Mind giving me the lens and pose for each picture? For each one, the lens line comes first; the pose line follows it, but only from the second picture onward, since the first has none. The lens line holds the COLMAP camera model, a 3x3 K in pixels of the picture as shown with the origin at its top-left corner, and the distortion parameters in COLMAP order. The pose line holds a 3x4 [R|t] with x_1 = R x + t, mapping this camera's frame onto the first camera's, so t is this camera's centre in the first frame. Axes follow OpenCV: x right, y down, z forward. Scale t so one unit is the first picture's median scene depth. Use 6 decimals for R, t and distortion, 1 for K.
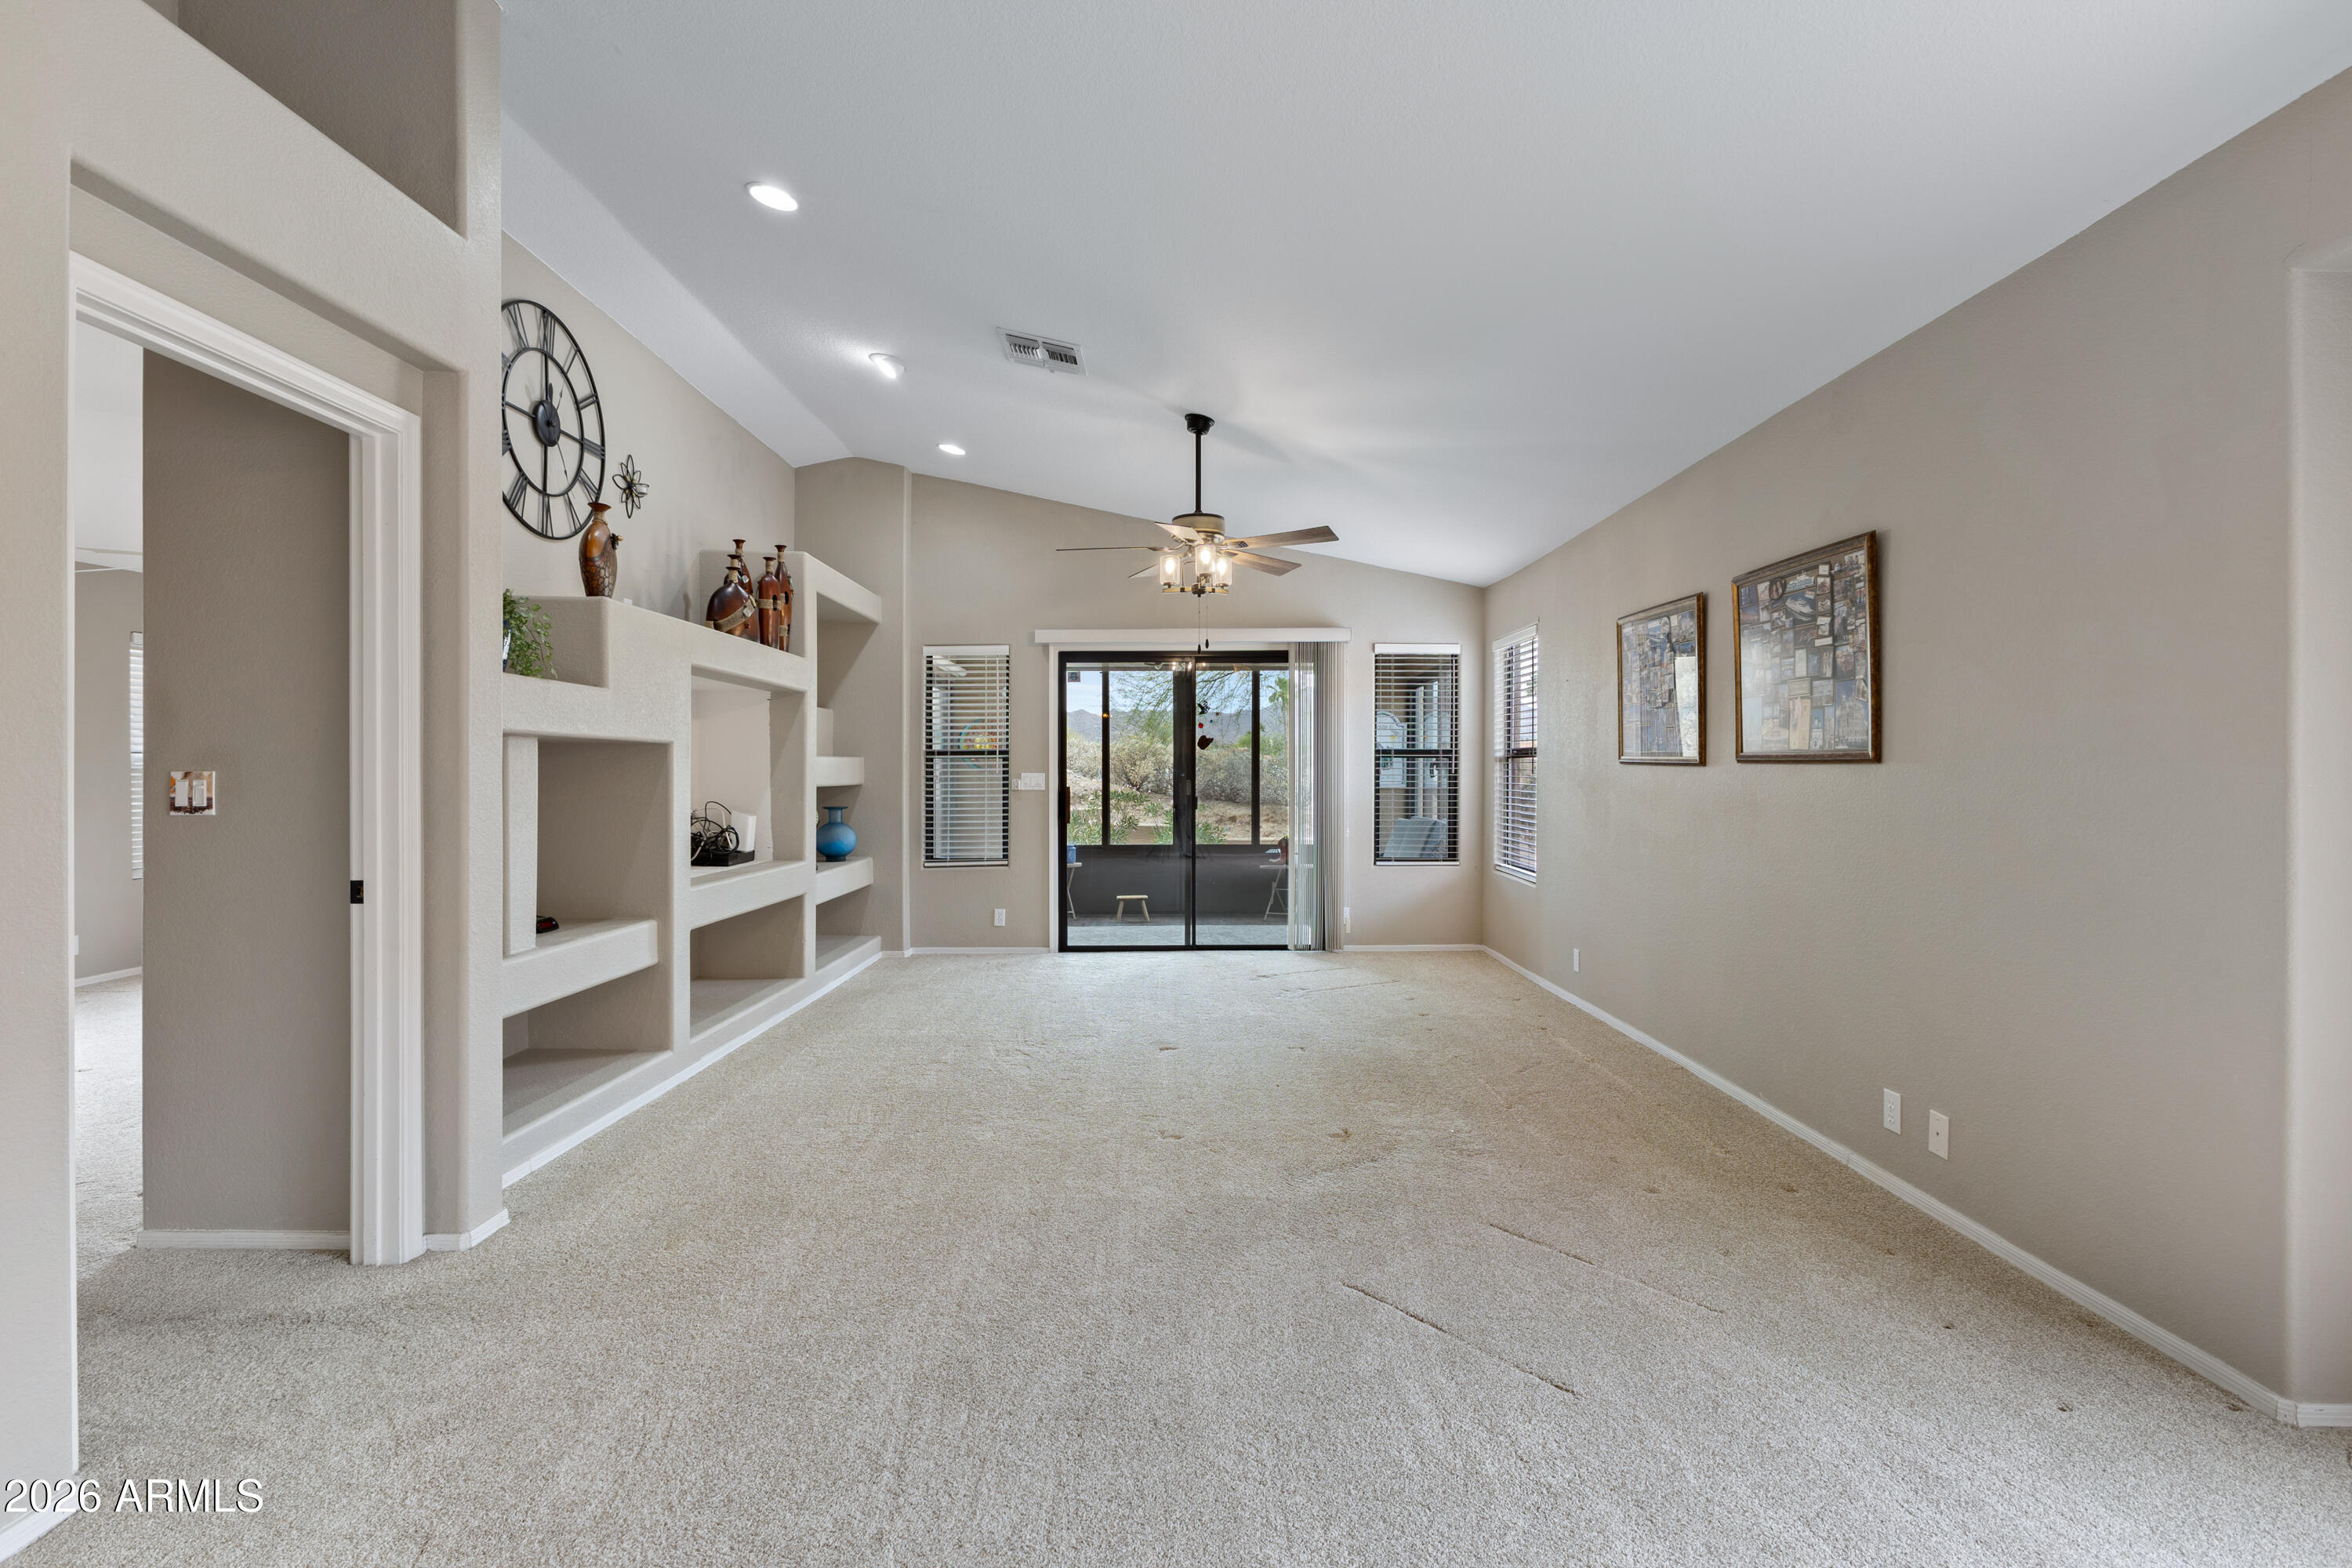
lens RADIAL K [[1124.0, 0, 1177.1], [0, 1124.0, 780.3], [0, 0, 1]] dist [0.001476, -0.000726]
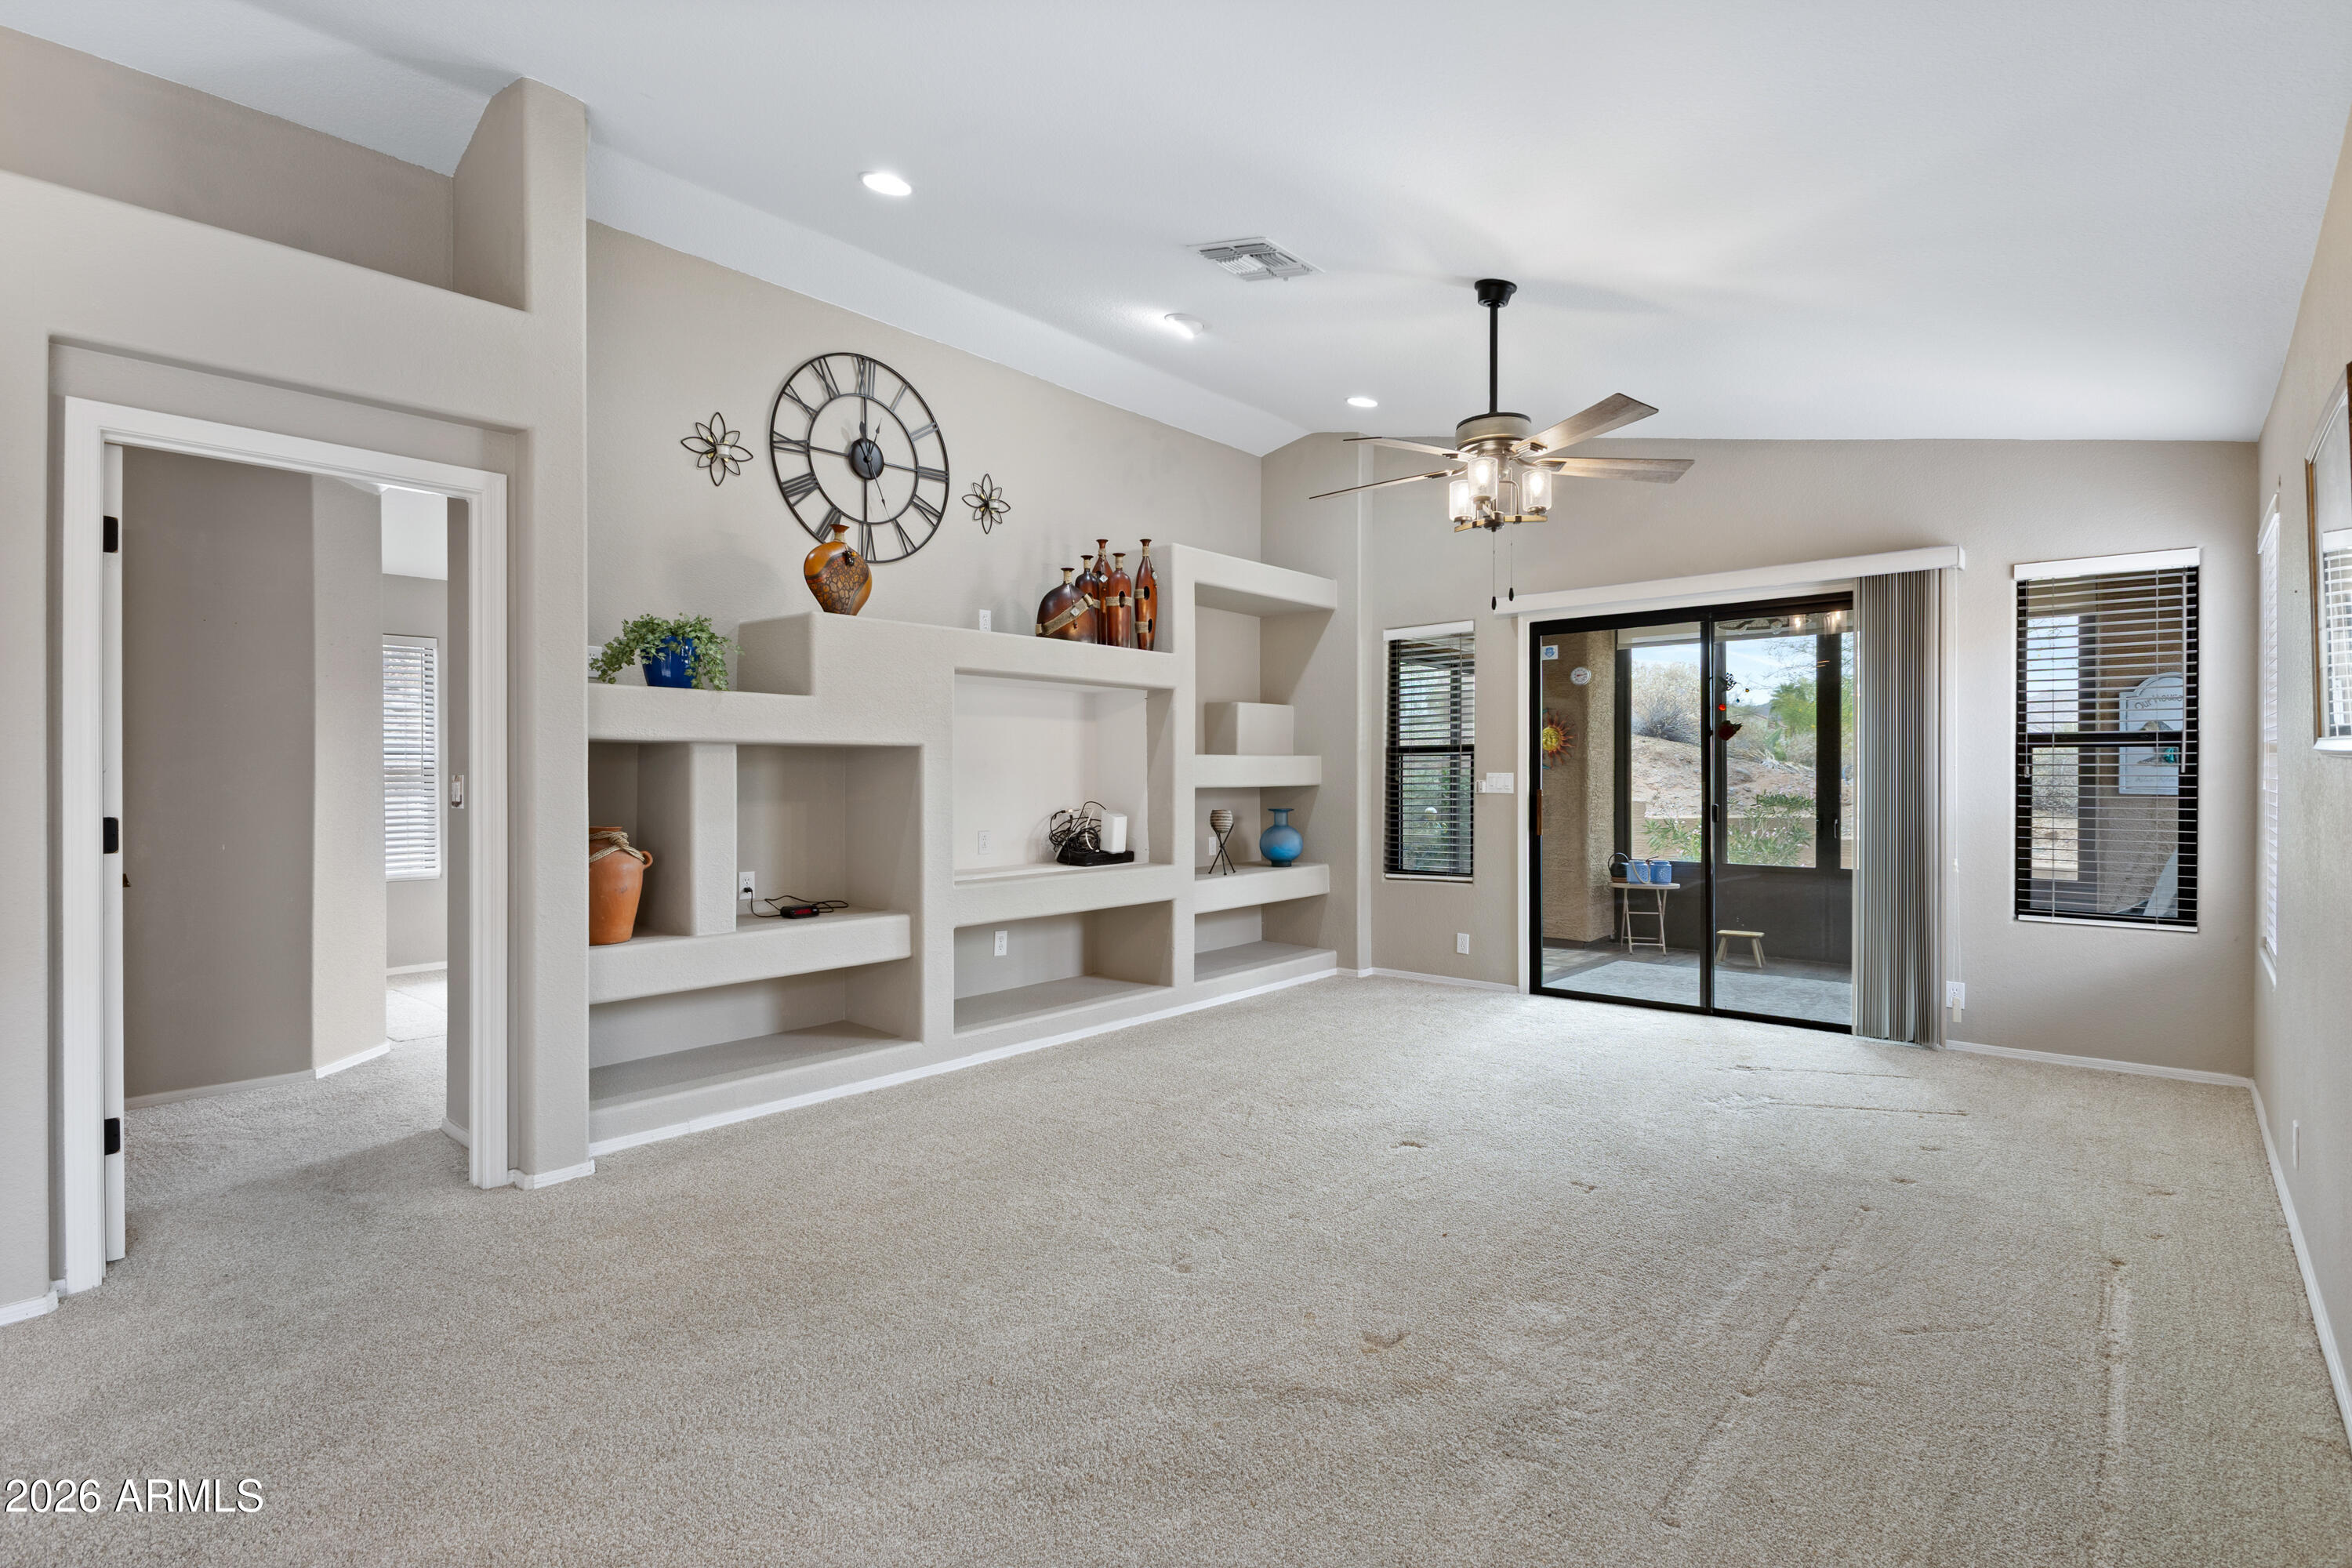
lens RADIAL K [[1124.0, 0, 1177.4], [0, 1124.0, 780.5], [0, 0, 1]] dist [0.001476, -0.000726]
pose [[0.749323, 0.003176, -0.662197, 0.343747], [-0.001877, 0.999995, 0.002672, -0.003557], [0.662202, -0.000759, 0.749325, 0.316905]]
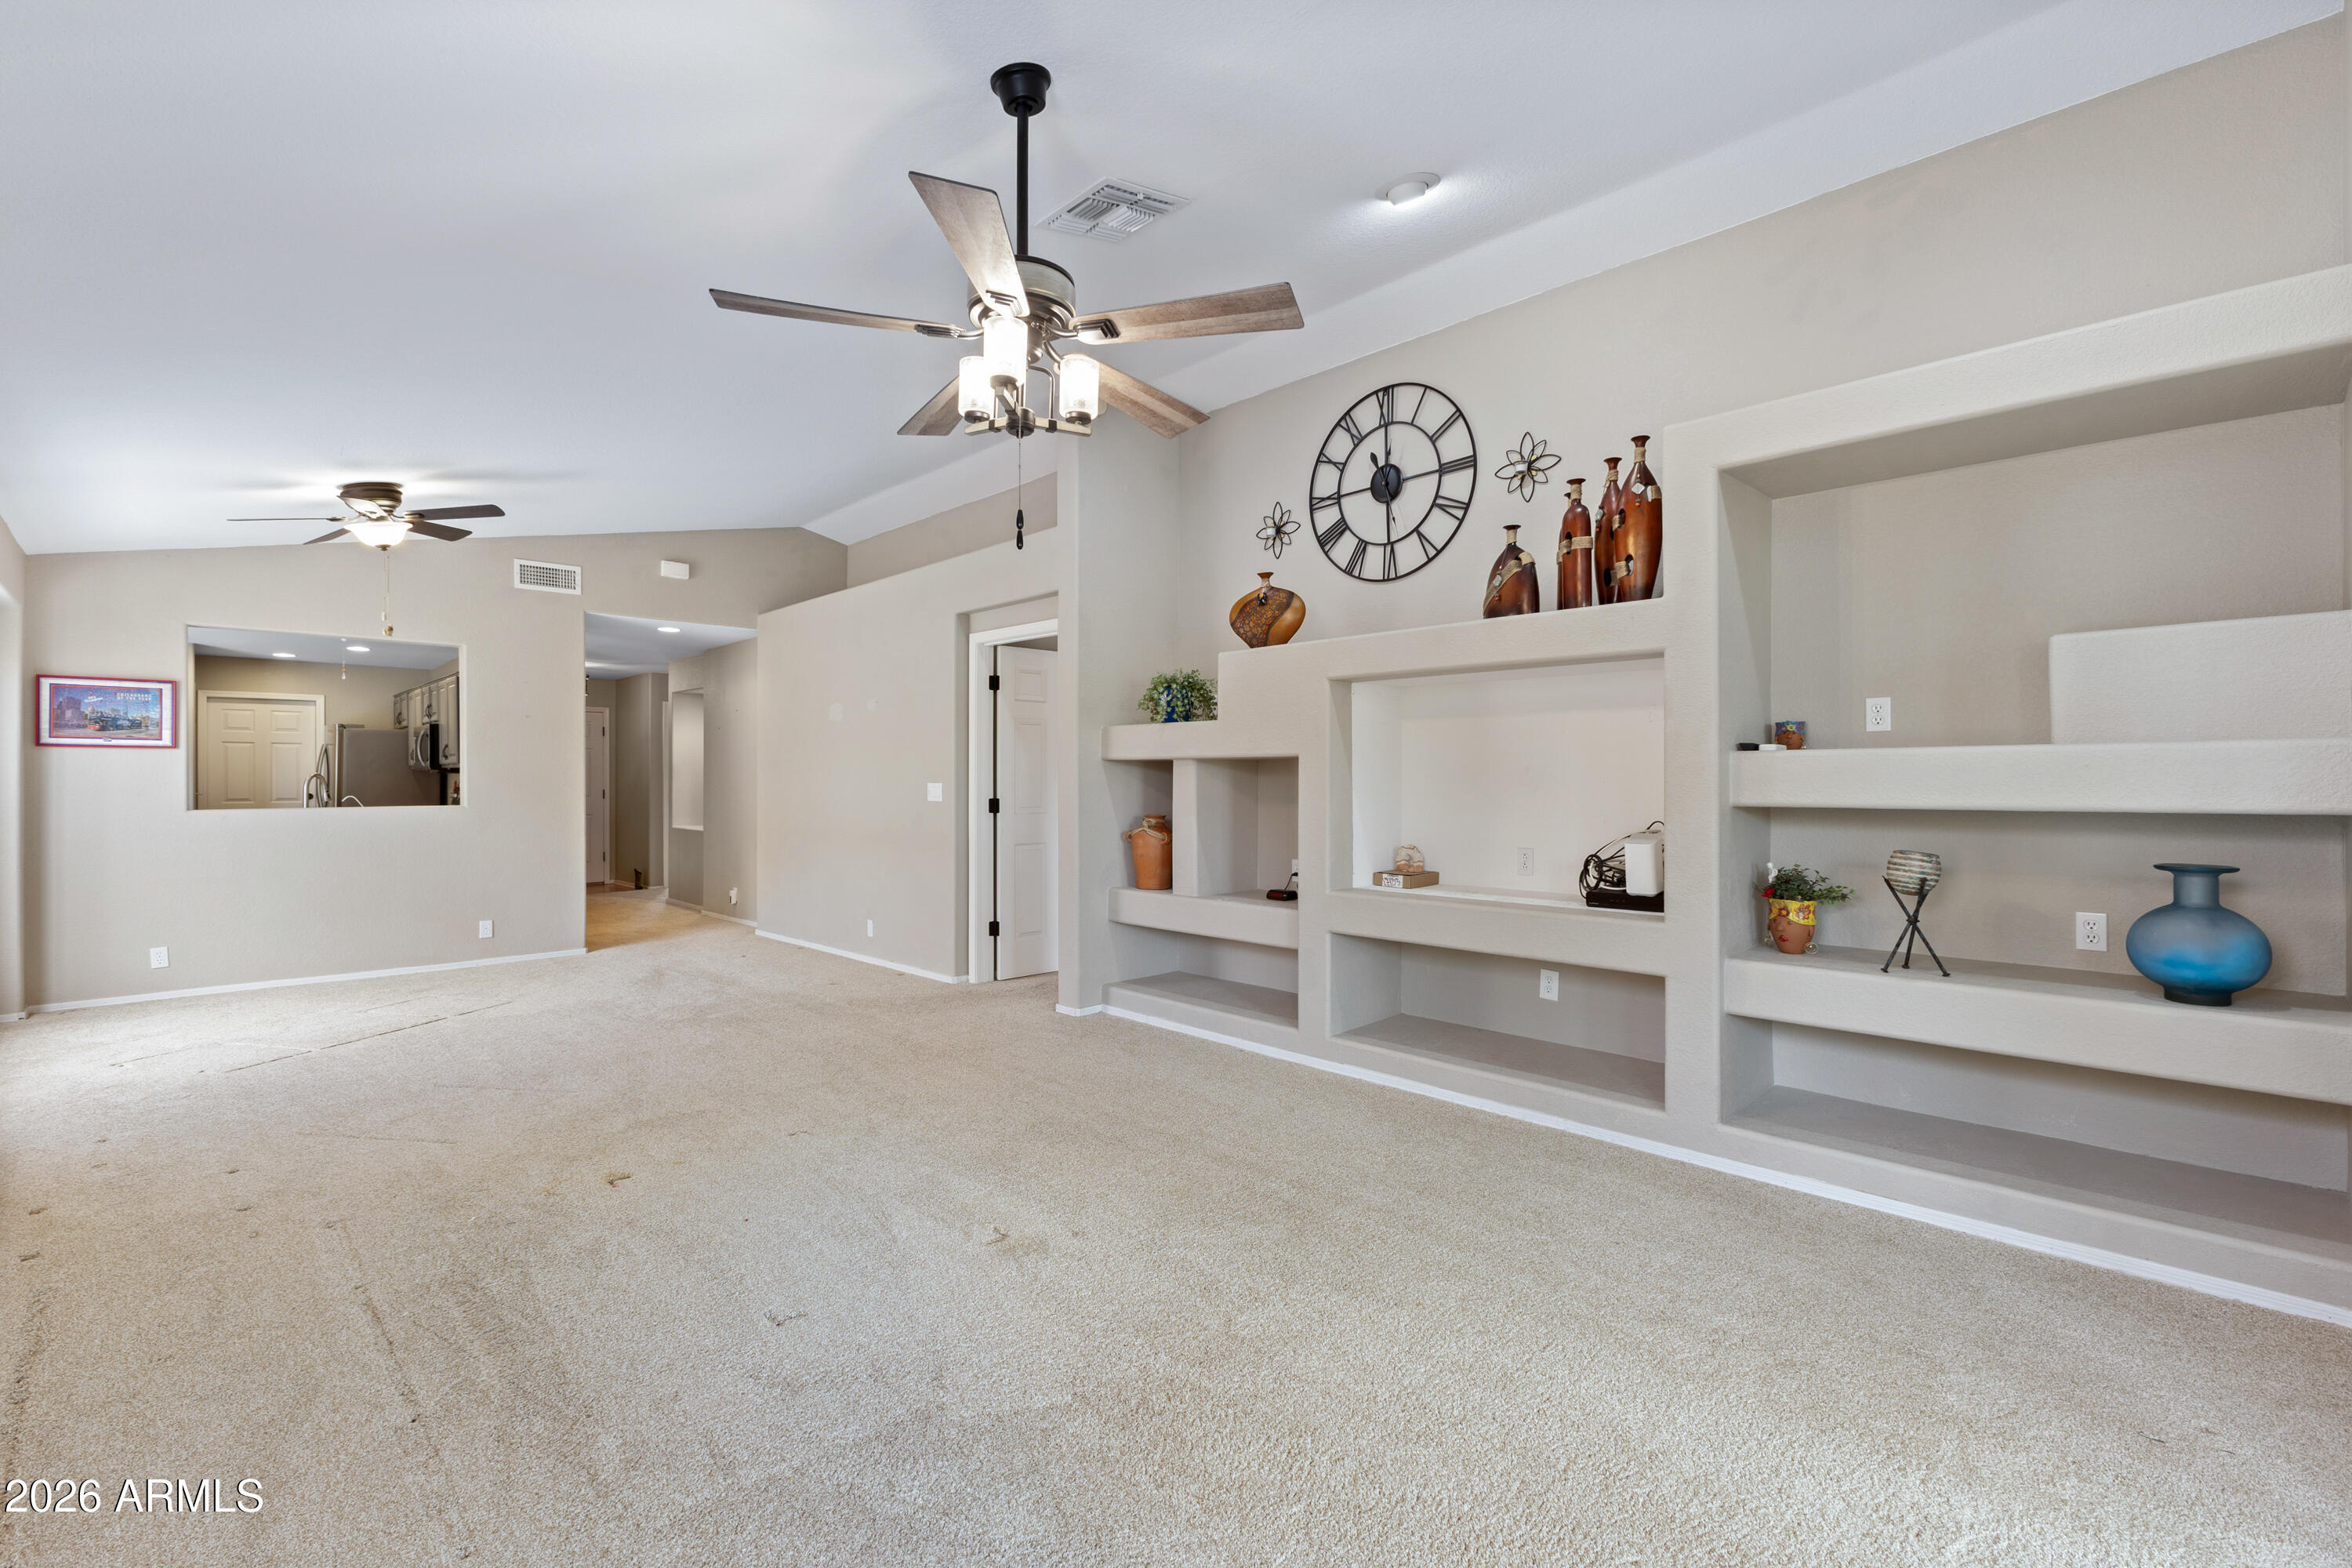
lens RADIAL K [[1008.7, 0, 1166.5], [0, 1008.7, 783.3], [0, 0, 1]] dist [0.009987, -0.000785]
pose [[-0.709686, 0.001071, -0.704518, 0.291193], [-0.004801, 0.999968, 0.006356, -0.009355], [0.704502, 0.007894, -0.709658, 1.348306]]
